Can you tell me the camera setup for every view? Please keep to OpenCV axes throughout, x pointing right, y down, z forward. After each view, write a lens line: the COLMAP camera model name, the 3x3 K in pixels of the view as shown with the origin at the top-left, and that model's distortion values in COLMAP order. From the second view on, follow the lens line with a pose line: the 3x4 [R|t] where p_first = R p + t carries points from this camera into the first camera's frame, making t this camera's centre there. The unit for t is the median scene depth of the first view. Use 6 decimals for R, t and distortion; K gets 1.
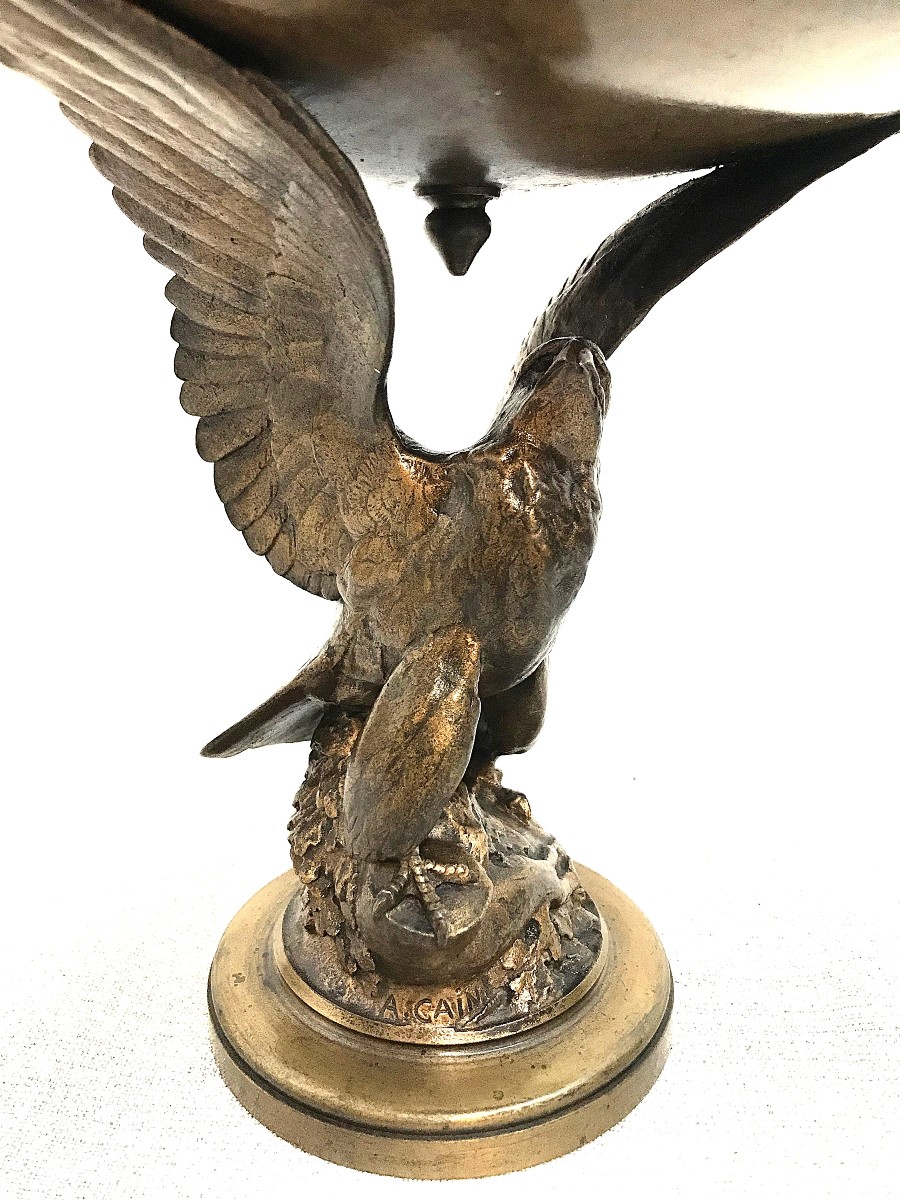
lens RADIAL K [[982.9, 0, 450.0], [0, 982.9, 600.0], [0, 0, 1]] dist [-0.042193, 0.078114]
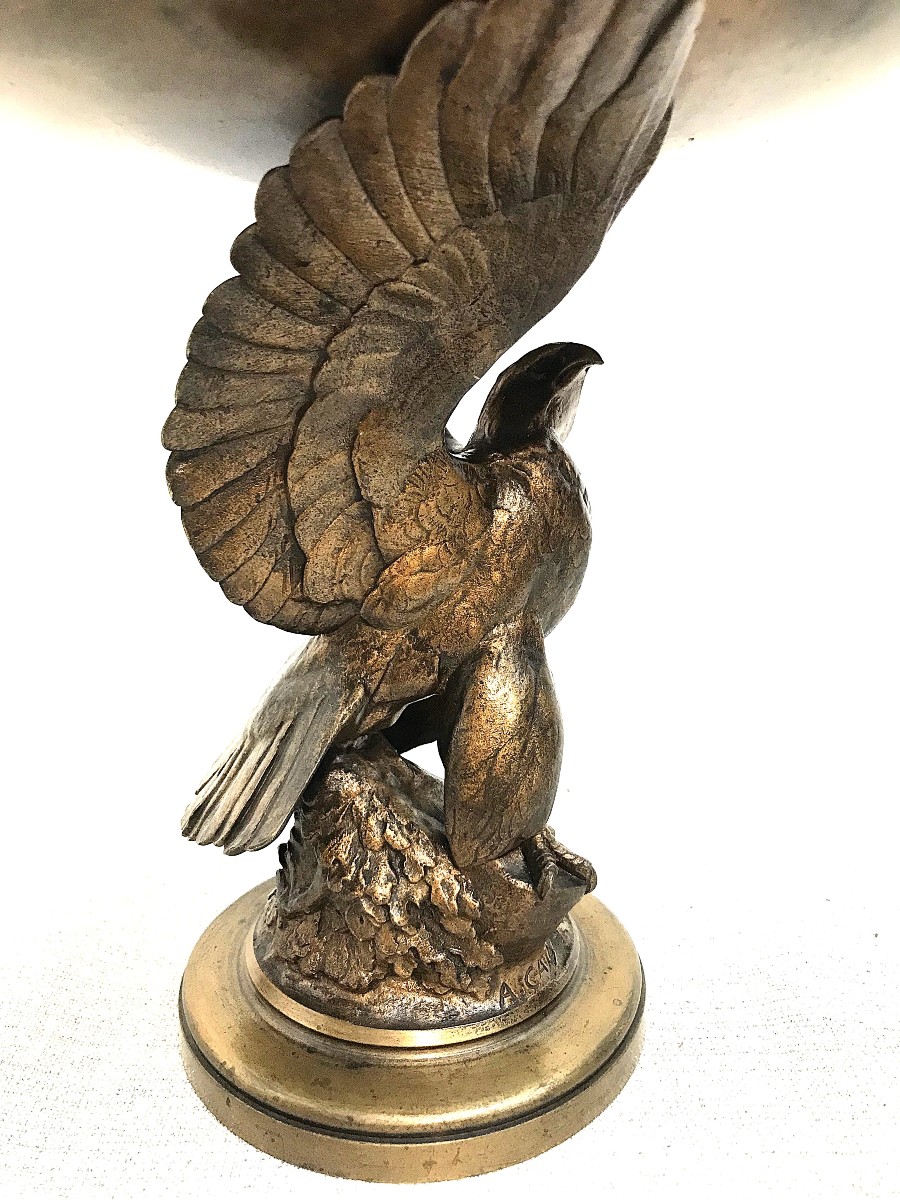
lens RADIAL K [[982.9, 0, 450.0], [0, 982.9, 600.0], [0, 0, 1]] dist [-0.042193, 0.078114]
pose [[0.626738, -0.215159, 0.748937, -0.821421], [0.234626, 0.968627, 0.081929, -0.087536], [-0.743069, 0.124372, 0.657557, 0.334082]]
